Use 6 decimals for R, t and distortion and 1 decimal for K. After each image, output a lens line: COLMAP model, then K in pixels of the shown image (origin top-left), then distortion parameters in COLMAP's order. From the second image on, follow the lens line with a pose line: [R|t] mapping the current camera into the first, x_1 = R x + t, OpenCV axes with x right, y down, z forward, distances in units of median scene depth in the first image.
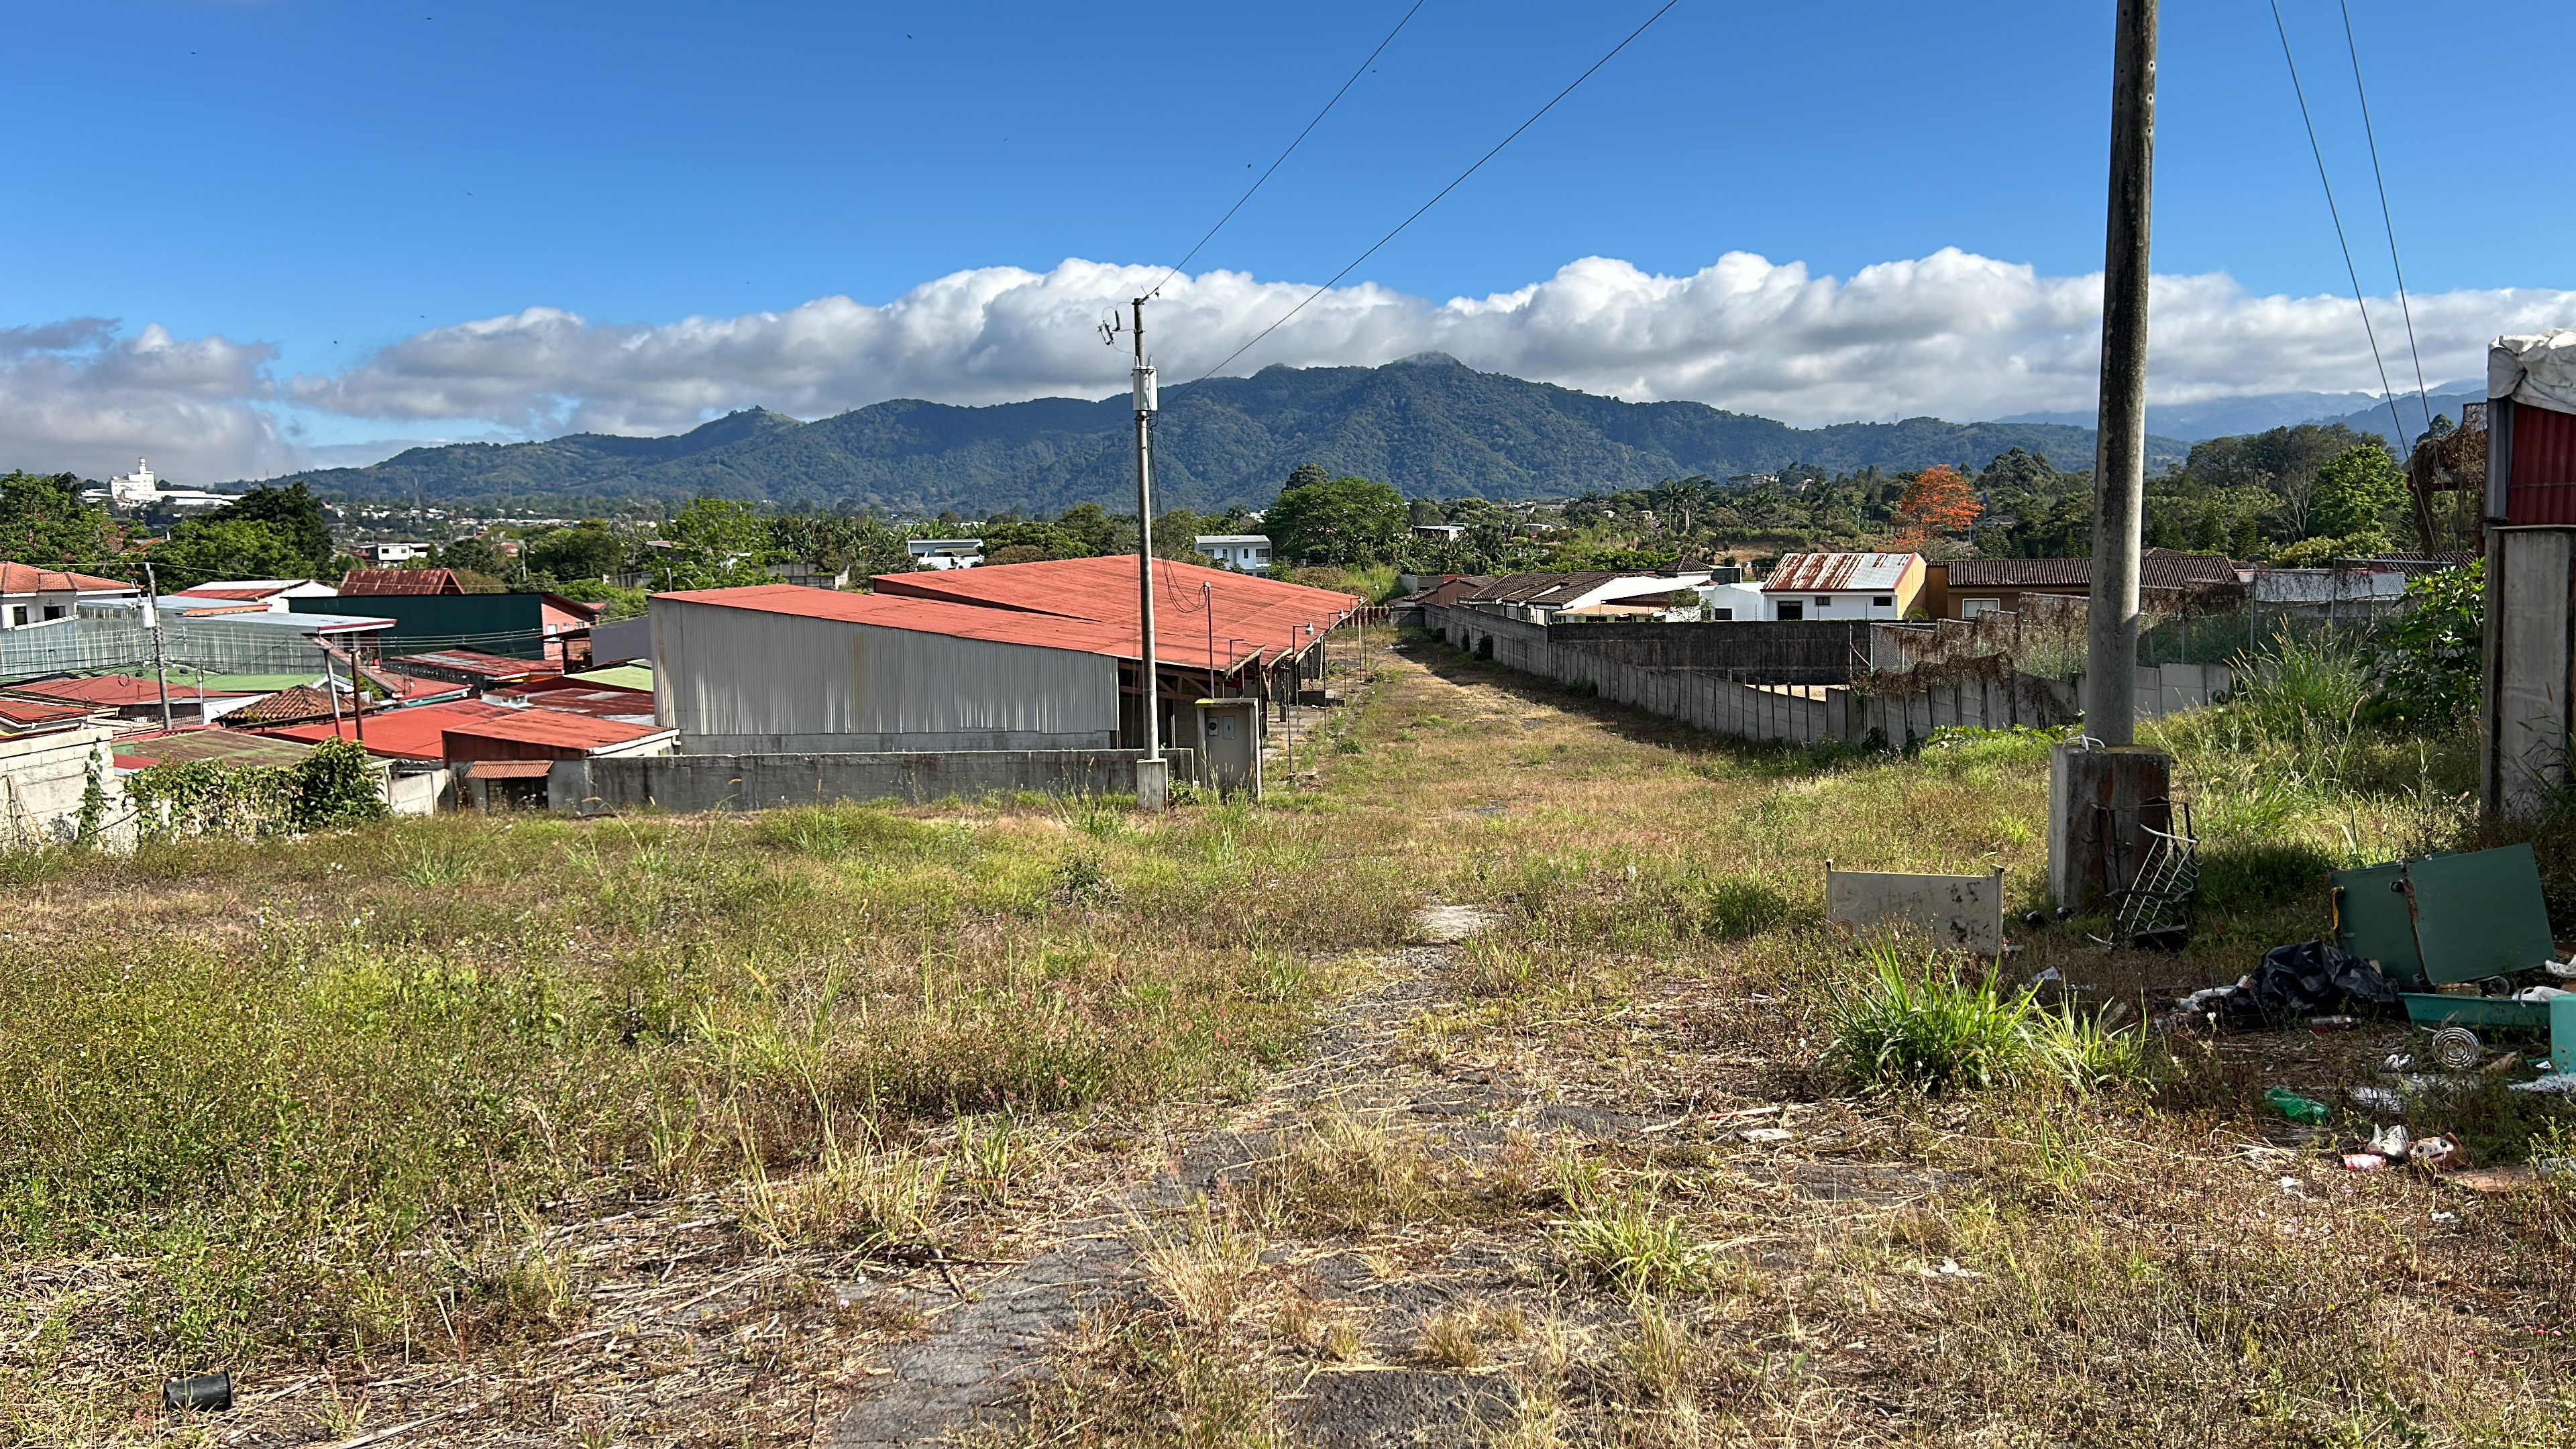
lens RADIAL K [[2055.5, 0, 1303.5], [0, 2055.5, 744.8], [0, 0, 1]] dist [0.160139, -0.428754]
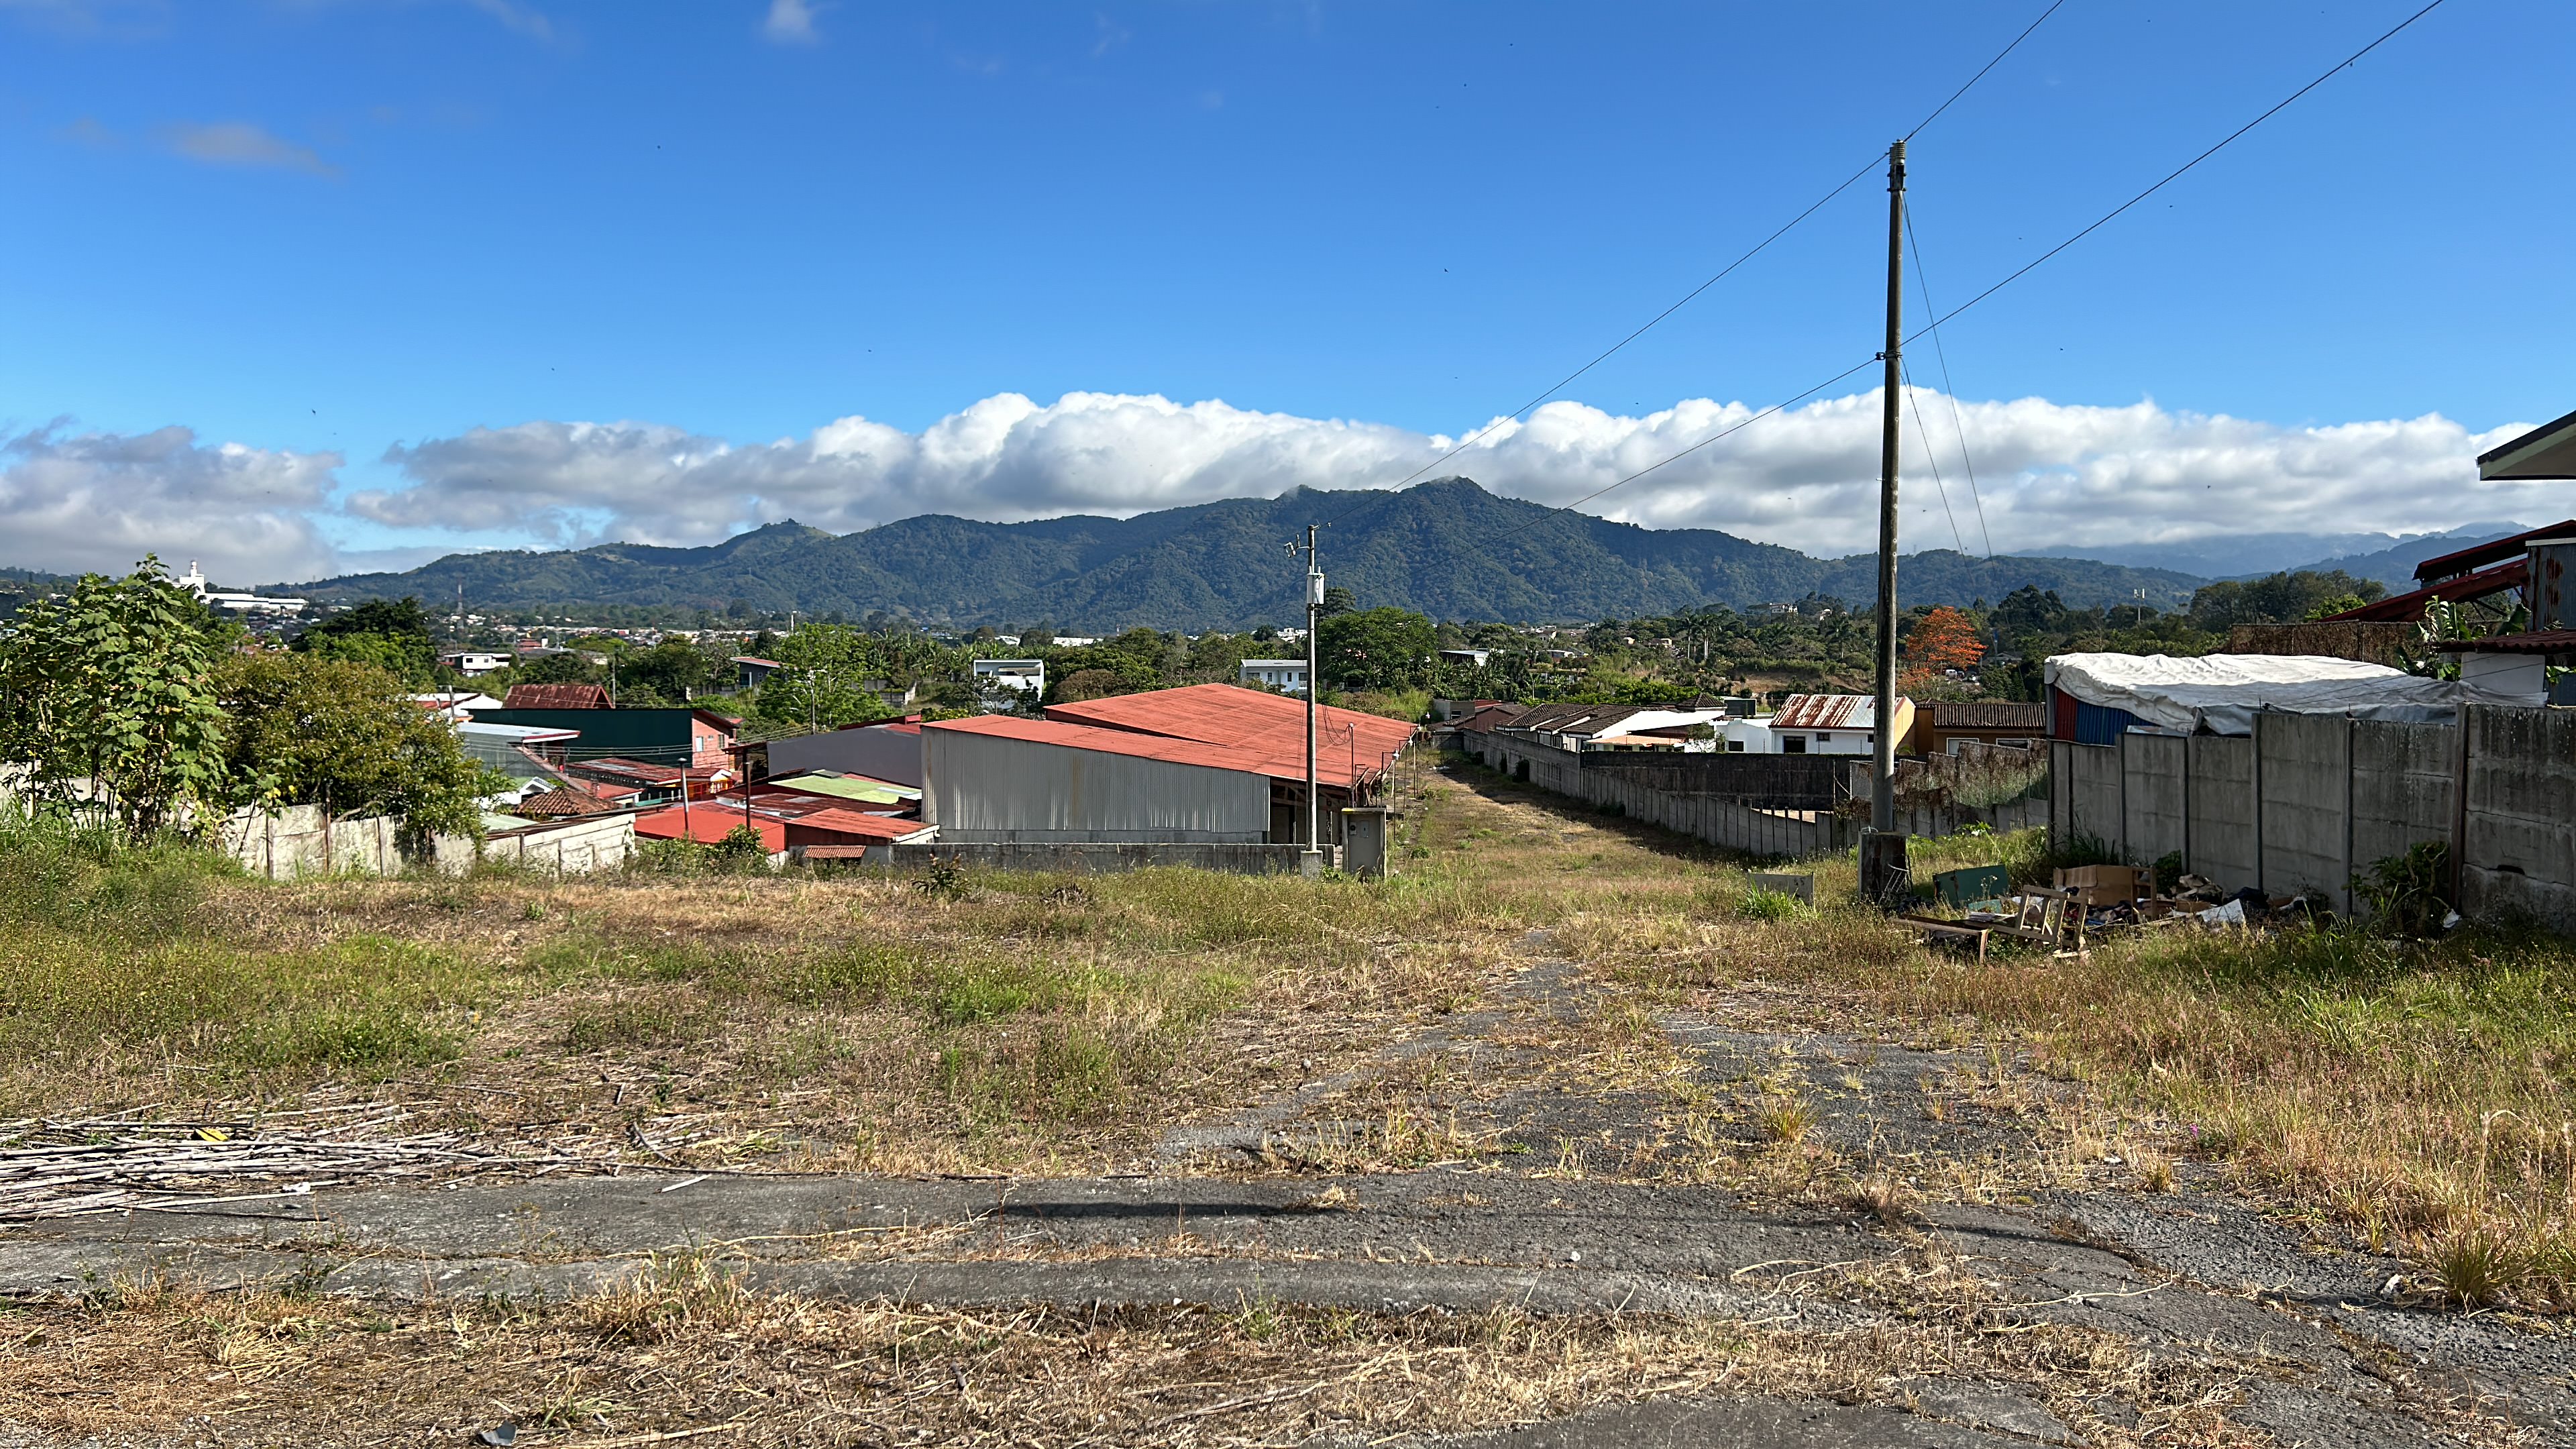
lens RADIAL K [[2052.7, 0, 1284.4], [0, 2052.7, 707.9], [0, 0, 1]] dist [0.154180, -0.269637]
pose [[0.999666, 0.018036, -0.018506, -0.021645], [-0.019365, 0.997046, -0.074327, 0.004446], [0.017111, 0.074660, 0.997062, -0.123237]]
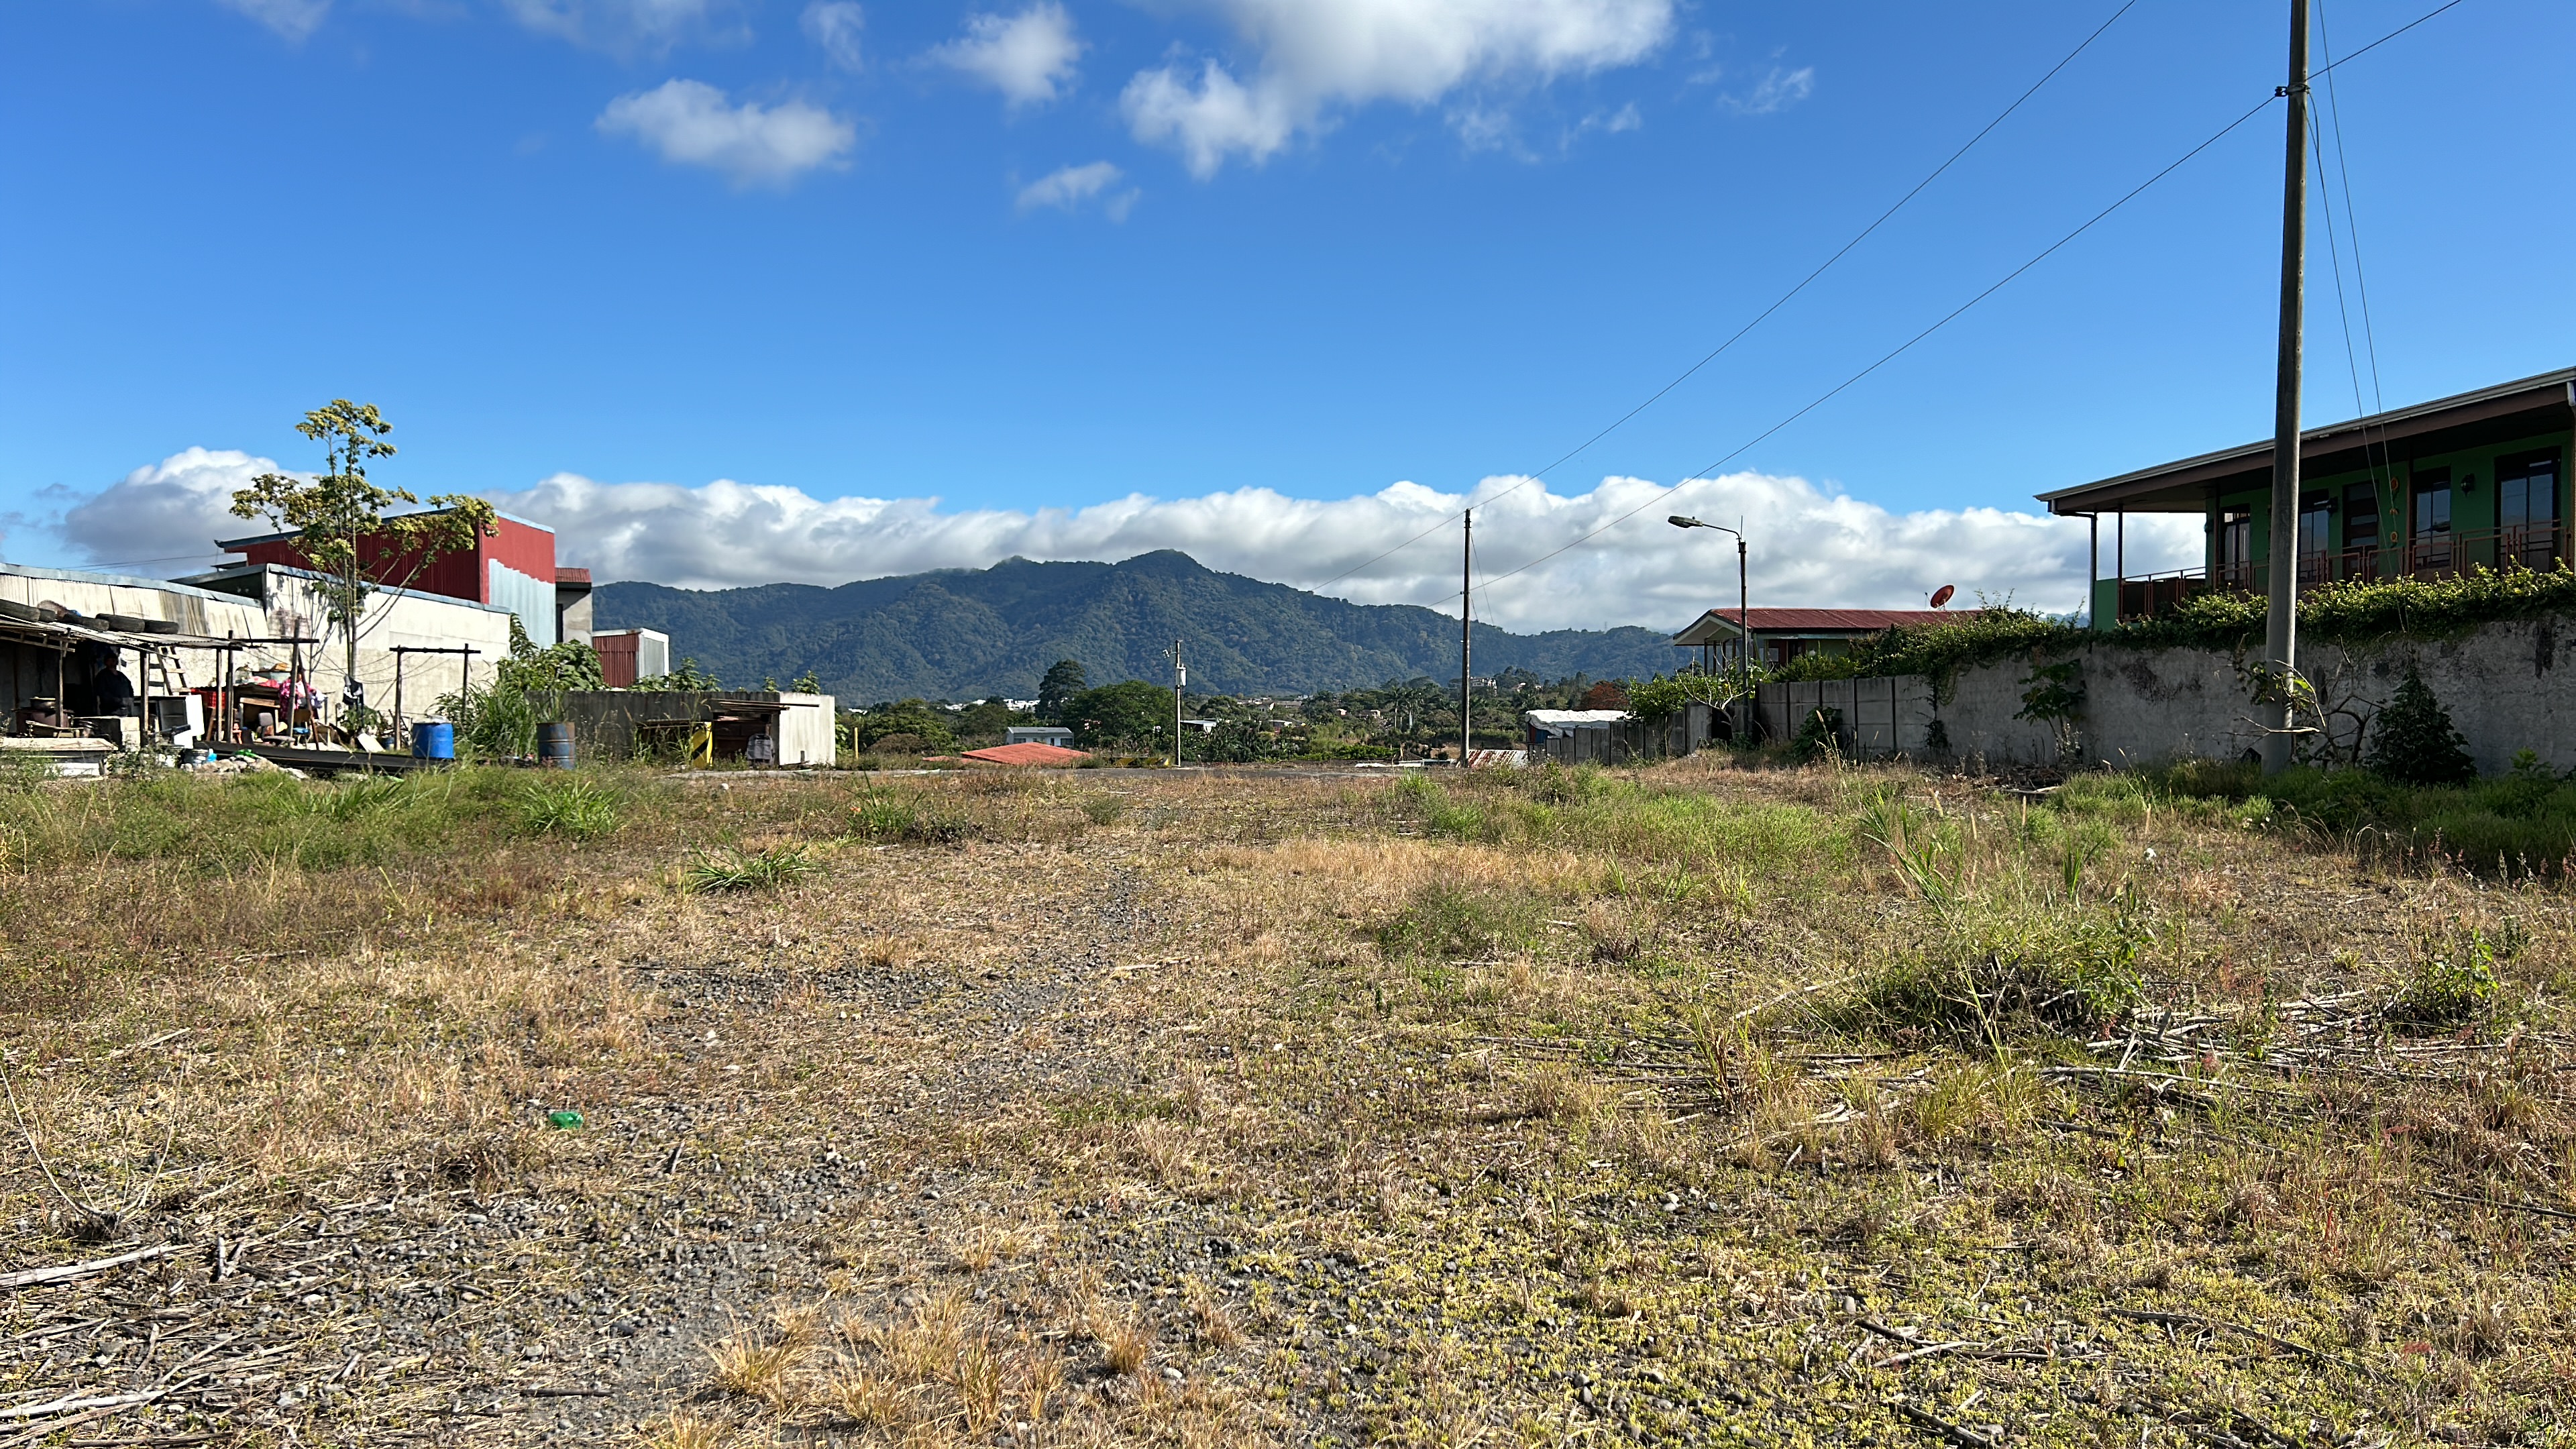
lens RADIAL K [[2052.7, 0, 1284.4], [0, 2052.7, 707.9], [0, 0, 1]] dist [0.154180, -0.269637]
pose [[0.992653, 0.019532, 0.119408, -0.076332], [-0.006243, 0.993838, -0.110665, 0.041937], [-0.120833, 0.109107, 0.986659, -0.441837]]
